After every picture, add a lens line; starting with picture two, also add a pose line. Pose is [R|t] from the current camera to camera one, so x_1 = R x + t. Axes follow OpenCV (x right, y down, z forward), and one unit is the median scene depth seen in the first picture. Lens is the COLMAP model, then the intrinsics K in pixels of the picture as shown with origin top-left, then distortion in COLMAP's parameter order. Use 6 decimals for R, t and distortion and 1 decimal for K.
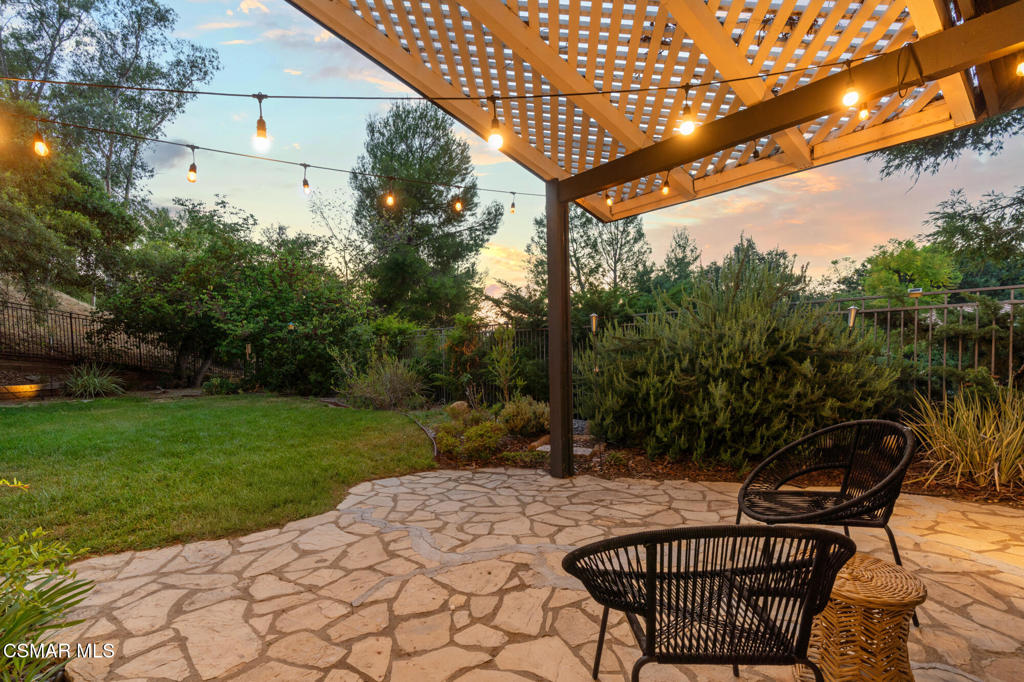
lens RADIAL K [[466.0, 0, 512.0], [0, 466.0, 341.0], [0, 0, 1]] dist [-0.007984, 0.001265]
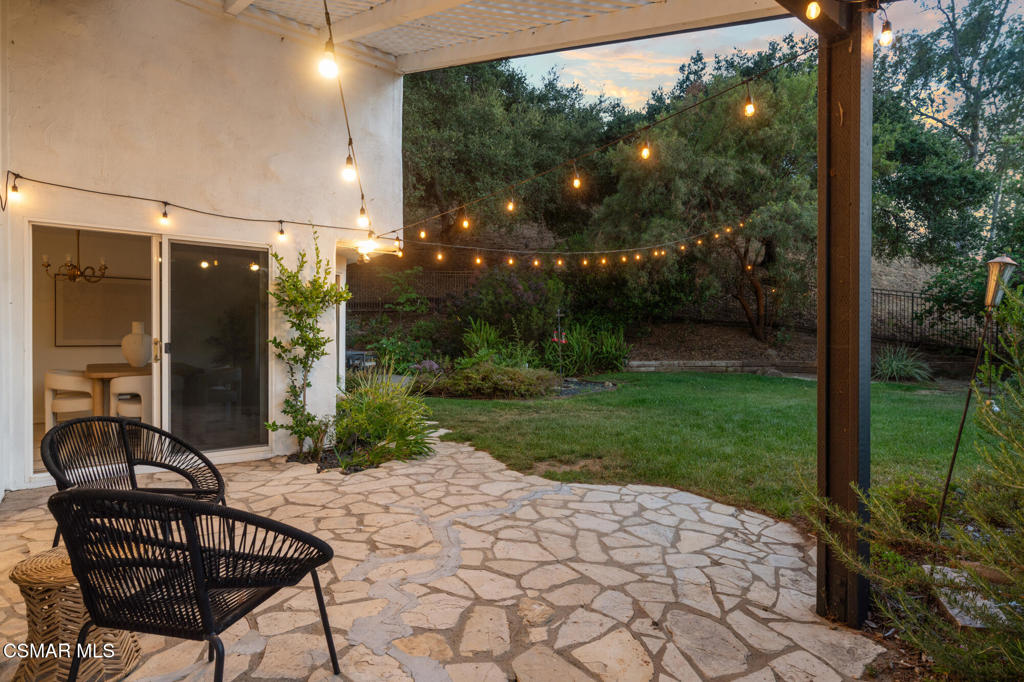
lens RADIAL K [[536.7, 0, 512.0], [0, 536.7, 341.0], [0, 0, 1]] dist [0.000165, 0.000011]
pose [[-0.020575, 0.031594, -0.999289, 0.702810], [0.004794, 0.999492, 0.031502, -0.005379], [0.999777, -0.004142, -0.020716, 0.742488]]
